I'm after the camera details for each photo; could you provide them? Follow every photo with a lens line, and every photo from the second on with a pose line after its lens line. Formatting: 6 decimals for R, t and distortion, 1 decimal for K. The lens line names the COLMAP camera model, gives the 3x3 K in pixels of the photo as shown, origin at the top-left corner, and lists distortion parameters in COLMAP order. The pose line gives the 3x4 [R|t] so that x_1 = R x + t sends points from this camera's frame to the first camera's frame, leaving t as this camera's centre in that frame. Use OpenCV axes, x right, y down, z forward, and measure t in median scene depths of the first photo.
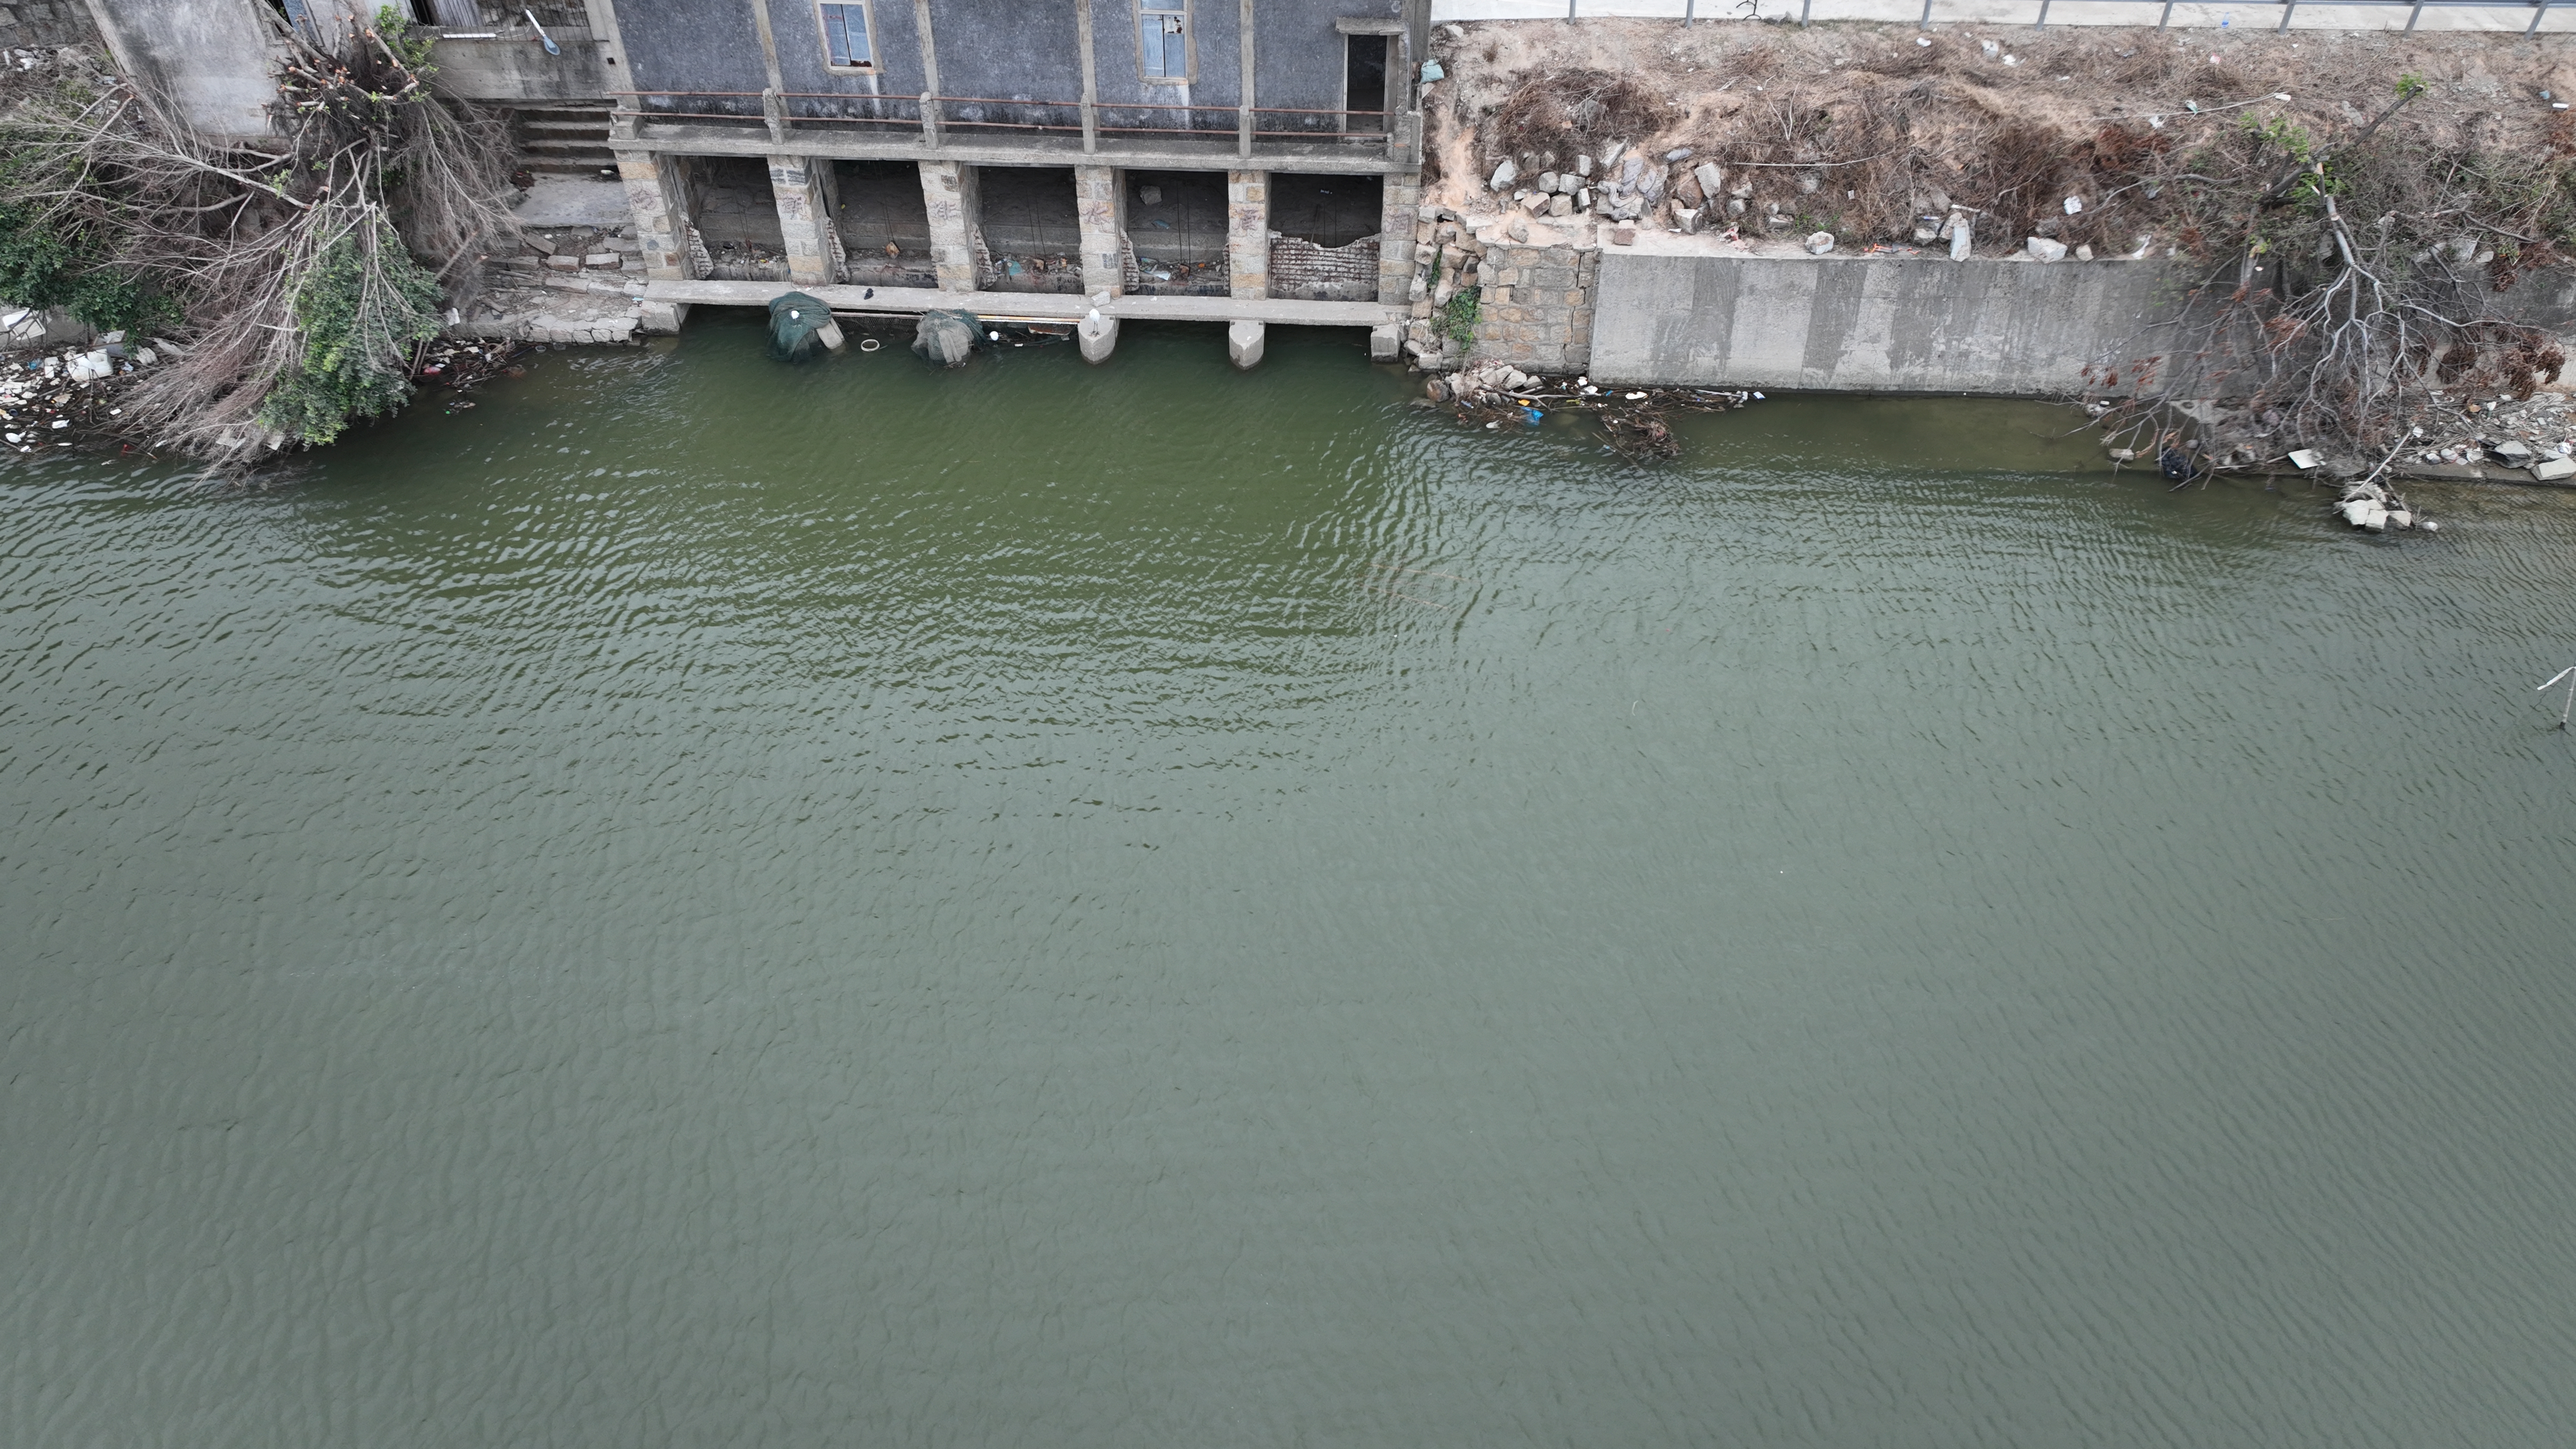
lens RADIAL K [[1833.0, 0, 1282.9], [0, 1833.0, 736.4], [0, 0, 1]] dist [-0.000130, 0.007954]
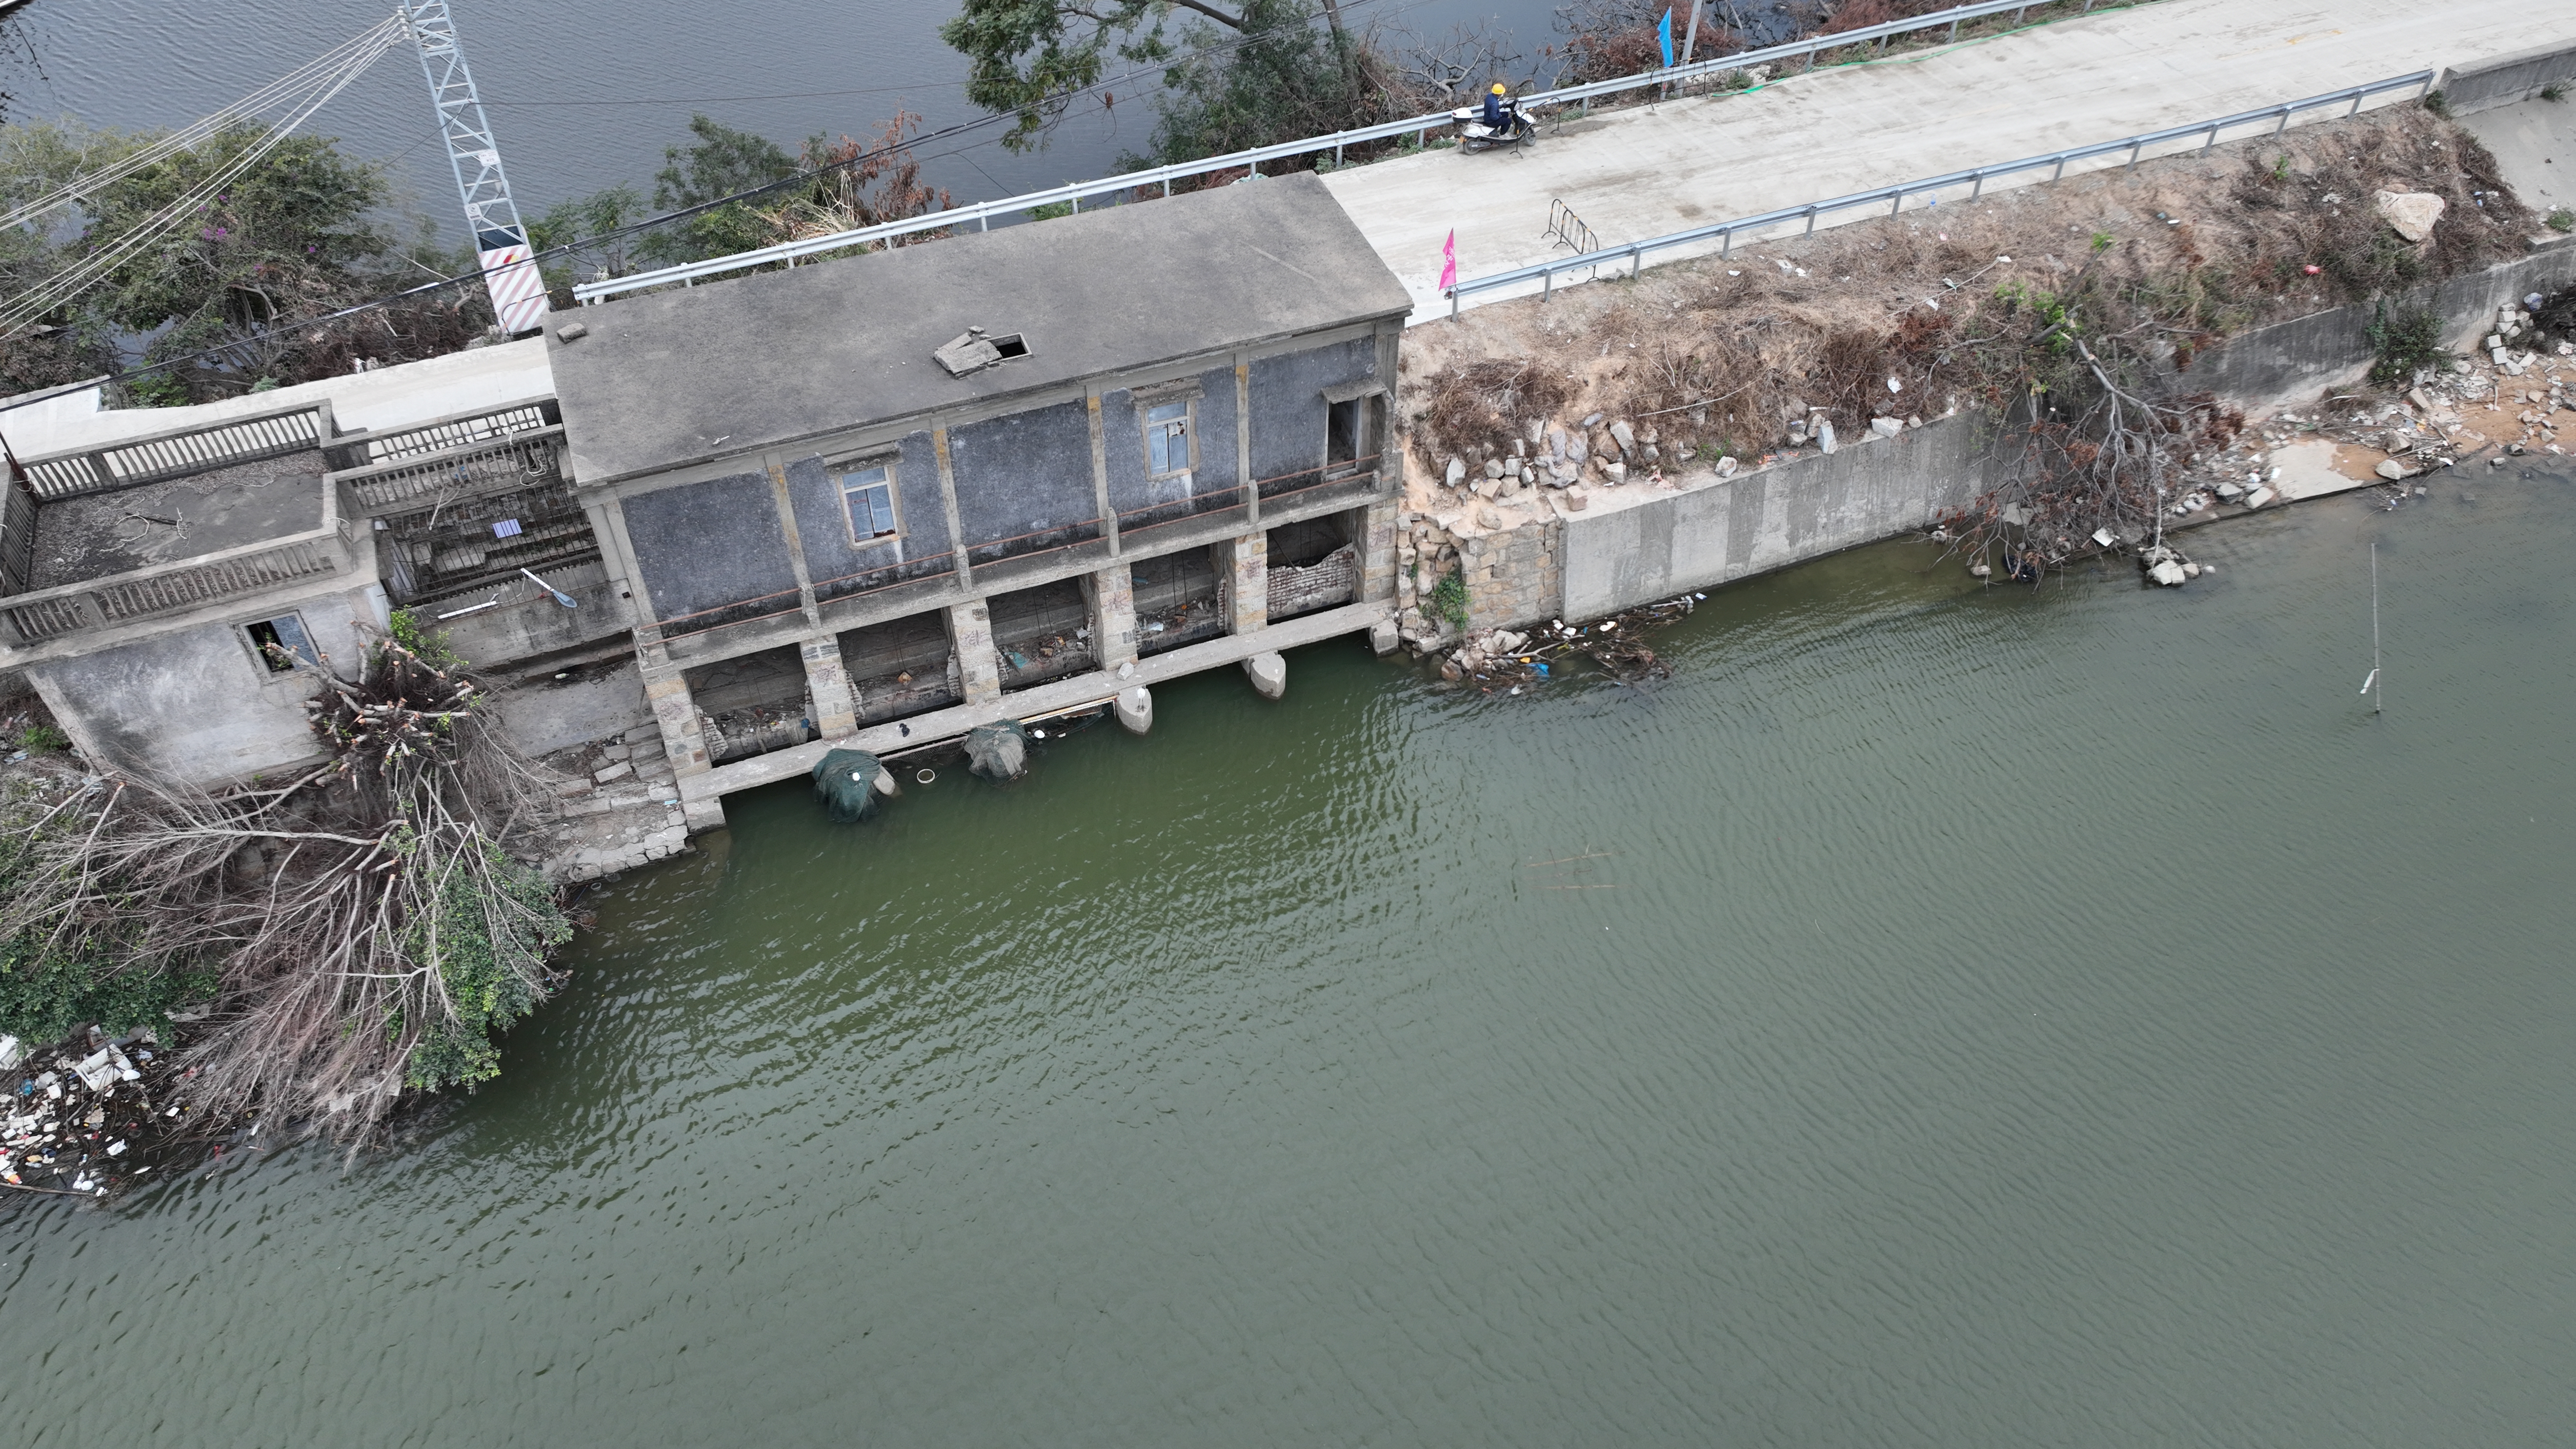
lens RADIAL K [[1833.0, 0, 1291.3], [0, 1833.0, 735.1], [0, 0, 1]] dist [-0.000130, 0.007954]
pose [[0.910477, -0.292649, 0.292214, -0.345700], [0.291420, 0.955351, 0.048771, -0.238050], [-0.293440, 0.040752, 0.955109, -0.030583]]
